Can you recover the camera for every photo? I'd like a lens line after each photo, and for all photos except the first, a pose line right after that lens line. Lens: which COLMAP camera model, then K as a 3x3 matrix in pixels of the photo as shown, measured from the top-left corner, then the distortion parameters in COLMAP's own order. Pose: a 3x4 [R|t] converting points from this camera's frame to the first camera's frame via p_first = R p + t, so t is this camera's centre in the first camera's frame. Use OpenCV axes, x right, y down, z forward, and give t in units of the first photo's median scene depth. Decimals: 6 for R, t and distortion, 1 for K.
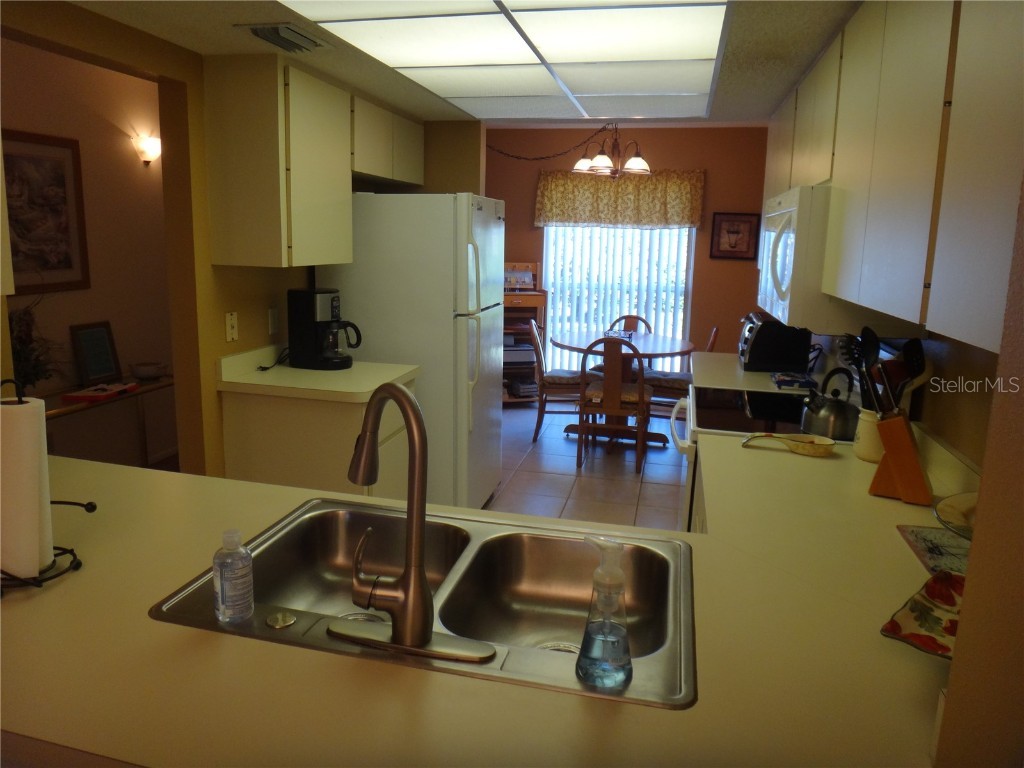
lens RADIAL K [[706.2, 0, 515.3], [0, 706.2, 373.8], [0, 0, 1]] dist [-0.034871, -0.004428]
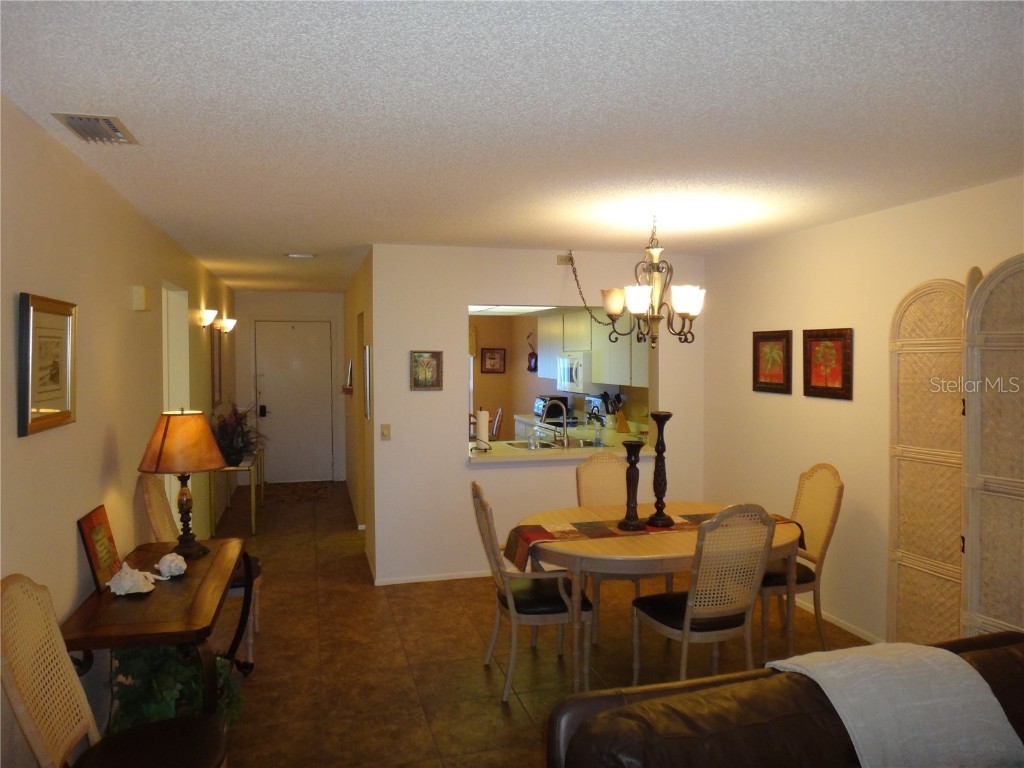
lens RADIAL K [[727.7, 0, 512.0], [0, 727.7, 384.0], [0, 0, 1]] dist [0.012422, 0.004150]
pose [[0.874569, -0.045561, 0.482756, -0.569976], [0.114049, 0.986974, -0.113465, 0.087736], [-0.471299, 0.154290, 0.868373, -0.676015]]
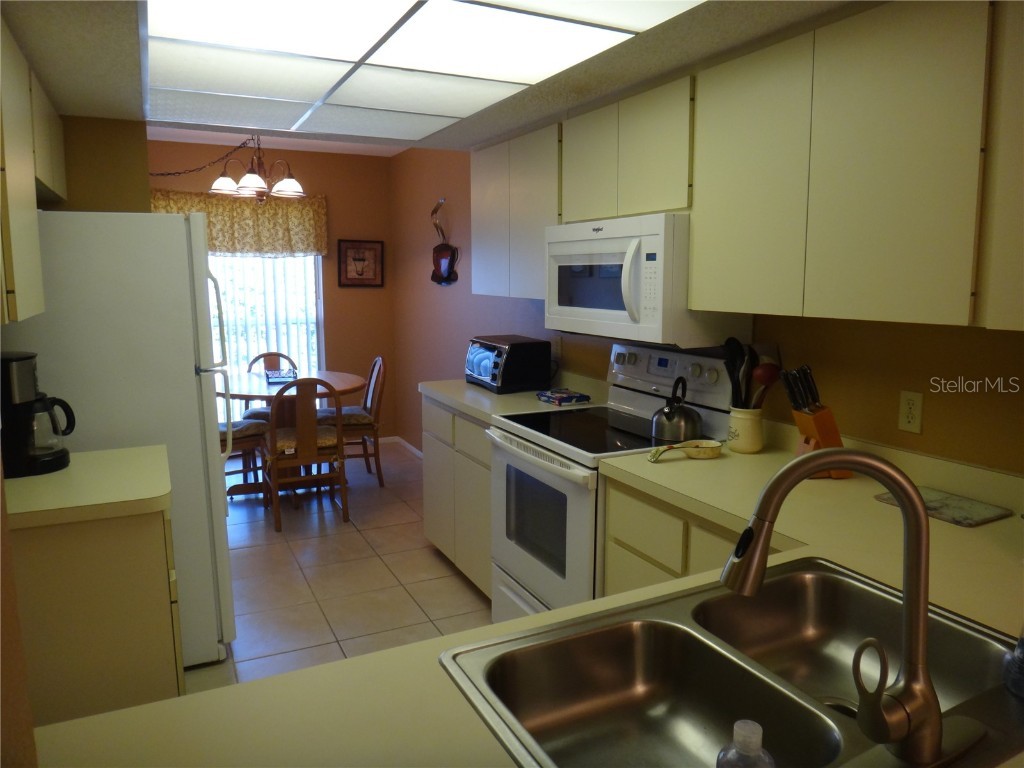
lens RADIAL K [[706.2, 0, 515.3], [0, 706.2, 373.8], [0, 0, 1]] dist [-0.034871, -0.004428]
pose [[0.762828, -0.111446, 0.636925, -0.170417], [0.135387, 0.990729, 0.011205, -0.023508], [-0.632269, 0.077684, 0.770844, 0.109480]]
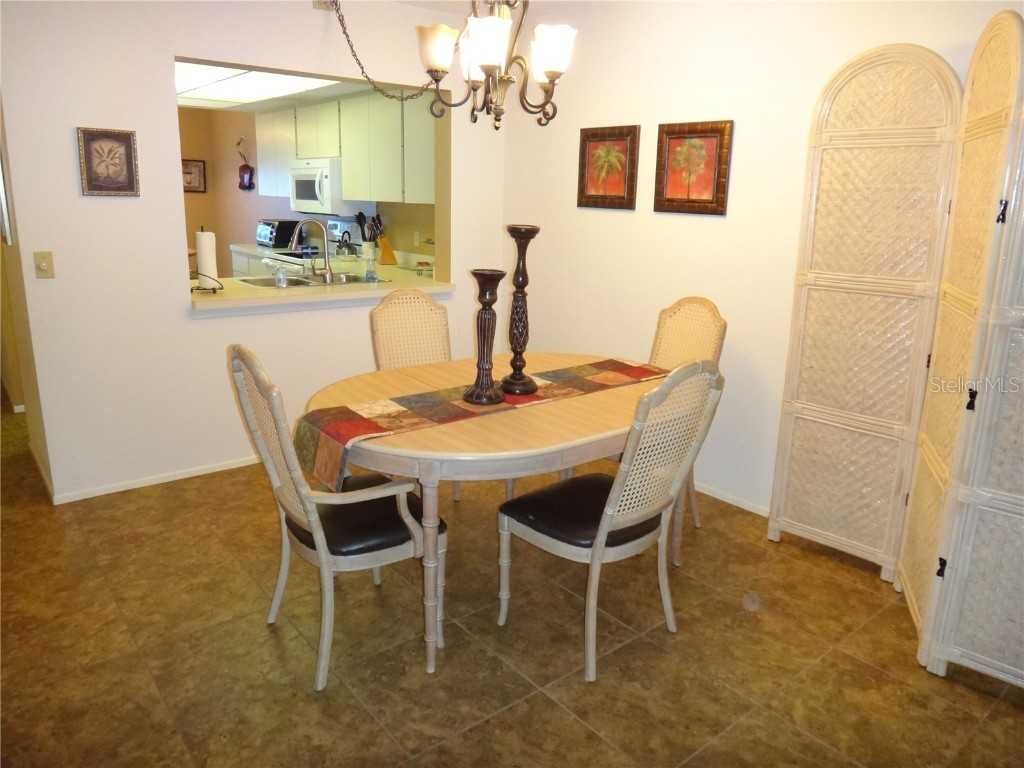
lens RADIAL K [[727.7, 0, 512.0], [0, 727.7, 384.0], [0, 0, 1]] dist [-0.033383, 0.002509]
pose [[0.613173, -0.206280, 0.762540, -0.490916], [0.134564, 0.978470, 0.156487, 0.077607], [-0.778403, 0.006656, 0.627729, -0.431757]]
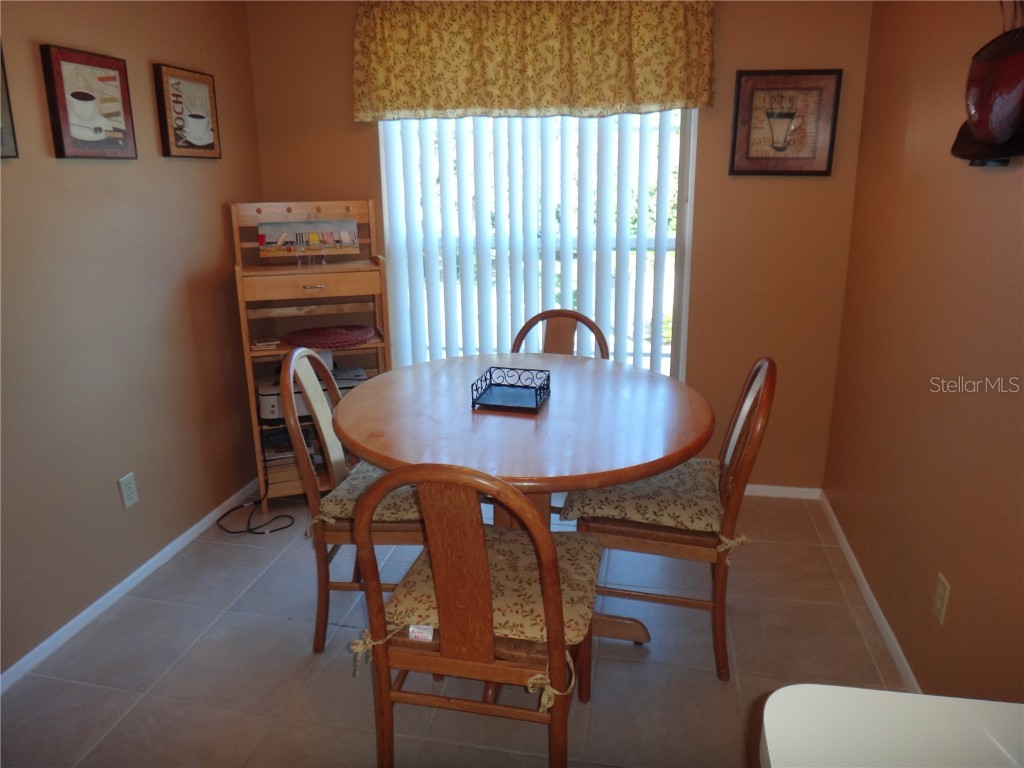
lens RADIAL K [[706.2, 0, 515.3], [0, 706.2, 373.8], [0, 0, 1]] dist [-0.034871, -0.004428]
pose [[0.998952, -0.044642, 0.010131, 0.127021], [0.043163, 0.992271, 0.116341, -0.095533], [-0.015246, -0.115782, 0.993158, 0.534255]]
